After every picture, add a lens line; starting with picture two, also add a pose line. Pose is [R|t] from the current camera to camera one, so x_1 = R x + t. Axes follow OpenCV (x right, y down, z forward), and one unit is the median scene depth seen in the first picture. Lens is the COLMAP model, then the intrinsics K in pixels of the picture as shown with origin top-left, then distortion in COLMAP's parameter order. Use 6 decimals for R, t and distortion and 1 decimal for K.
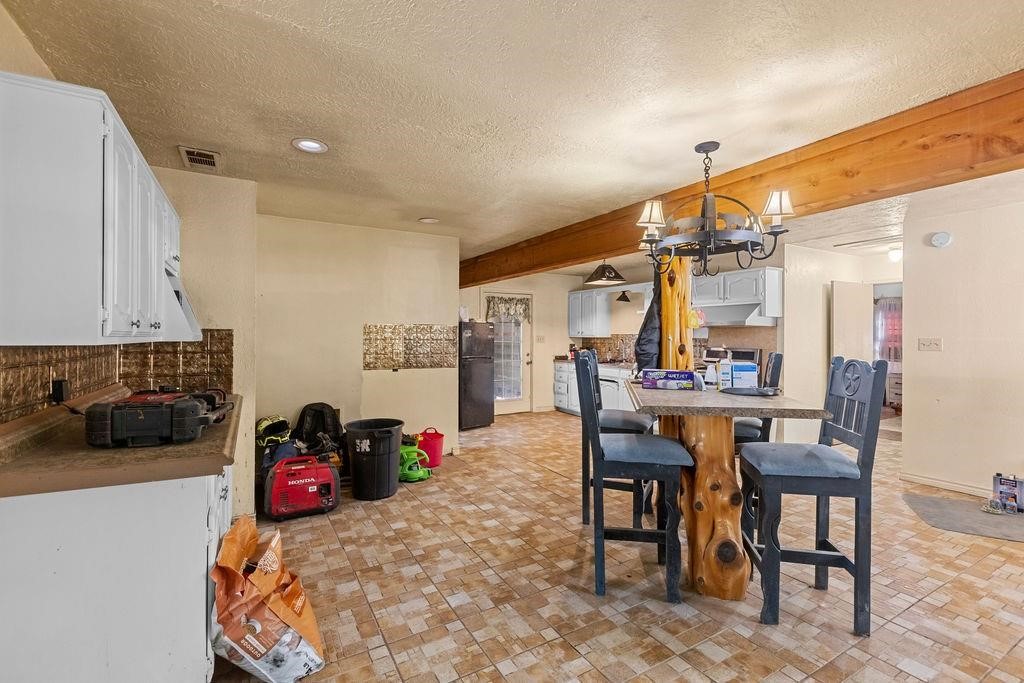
lens RADIAL K [[454.0, 0, 509.8], [0, 454.0, 338.4], [0, 0, 1]] dist [0.001392, -0.000442]
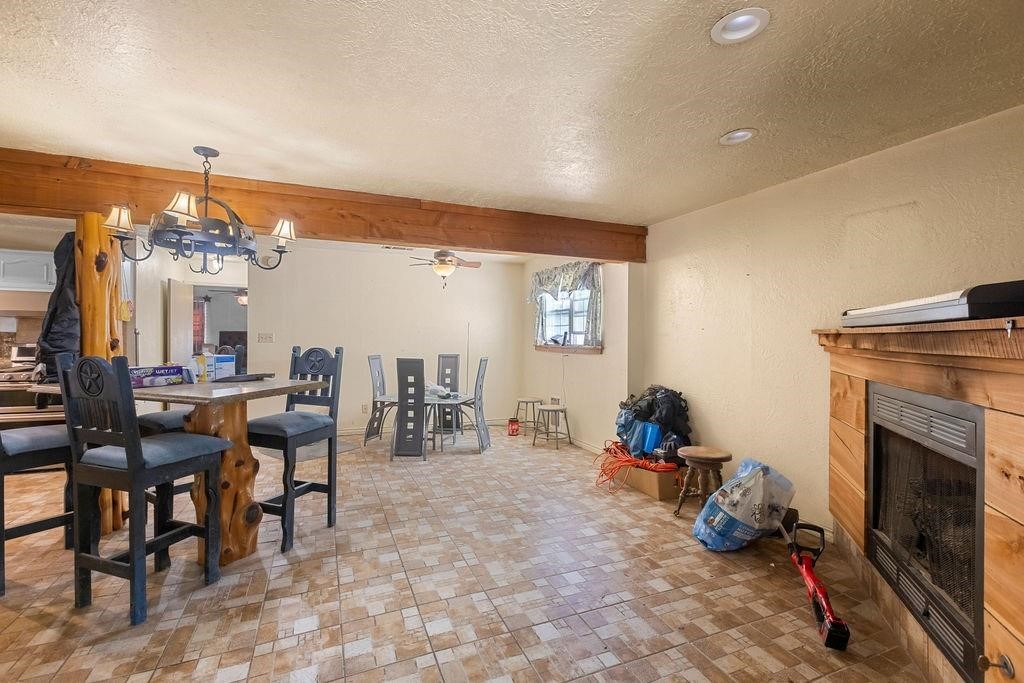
lens RADIAL K [[454.0, 0, 509.8], [0, 454.0, 338.4], [0, 0, 1]] dist [0.001392, -0.000442]
pose [[0.125451, -0.007341, 0.992073, -0.376214], [-0.004406, 0.999959, 0.007956, 0.001298], [-0.992090, -0.005369, 0.125413, 0.116579]]
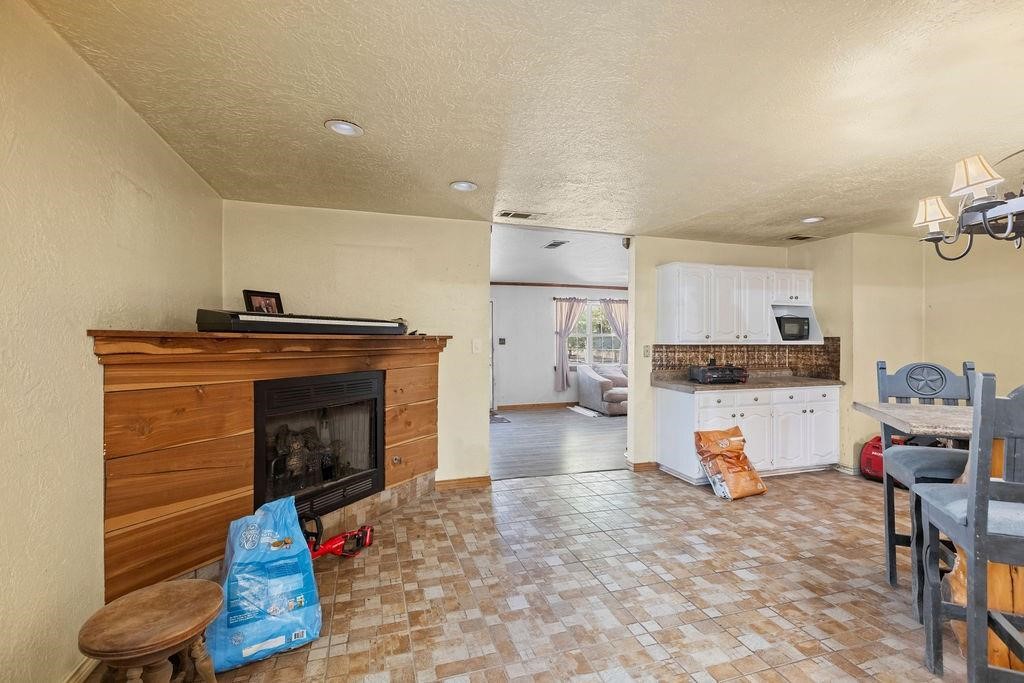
lens RADIAL K [[454.0, 0, 509.8], [0, 454.0, 338.4], [0, 0, 1]] dist [0.001392, -0.000442]
pose [[-0.217760, -0.008661, -0.975964, 0.935130], [-0.004437, 0.999959, -0.007884, 0.000960], [0.975992, 0.002613, -0.217790, 0.231714]]
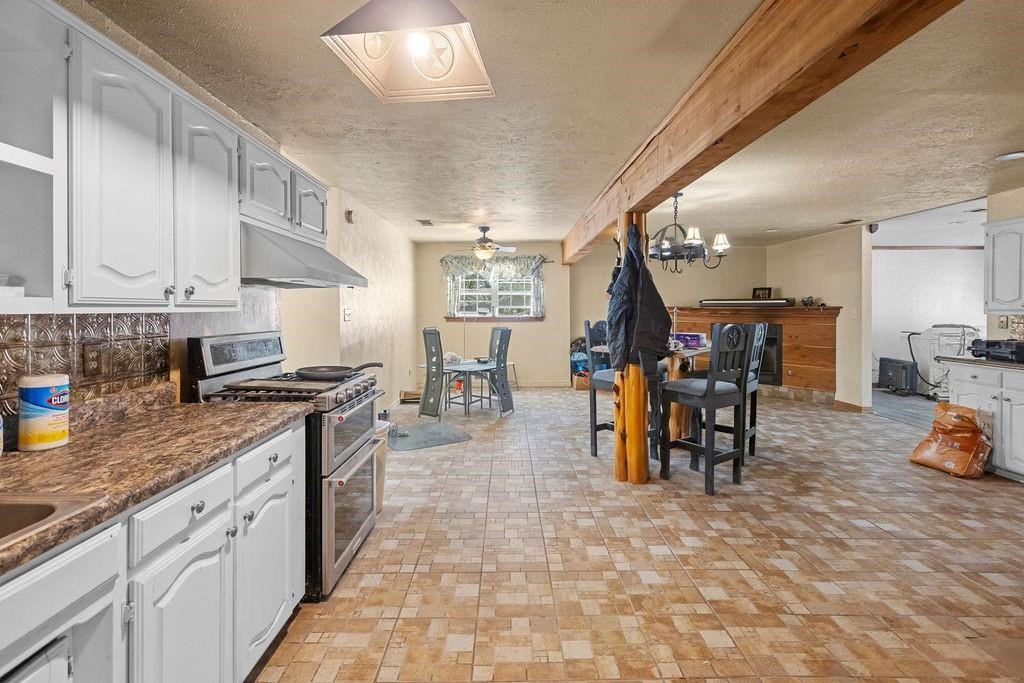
lens RADIAL K [[458.9, 0, 515.1], [0, 458.9, 315.4], [0, 0, 1]] dist [0.001619, -0.000155]
pose [[-0.872577, -0.011239, 0.488346, 0.089450], [-0.002901, 0.999837, 0.017829, -0.007287], [-0.488467, 0.014140, -0.872468, 1.955462]]
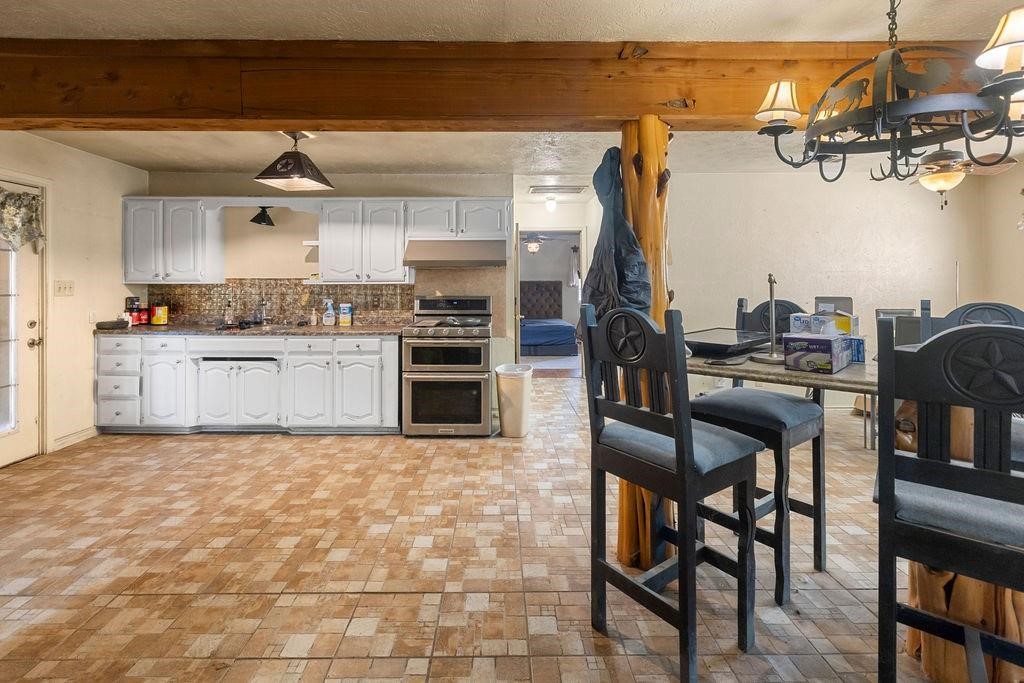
lens RADIAL K [[480.7, 0, 496.2], [0, 480.7, 281.9], [0, 0, 1]] dist [0.001142, 0.000173]
pose [[0.498642, -0.001393, 0.866807, -0.296677], [0.008597, 0.999957, -0.003338, 0.000469], [-0.866765, 0.009117, 0.498633, 0.821572]]
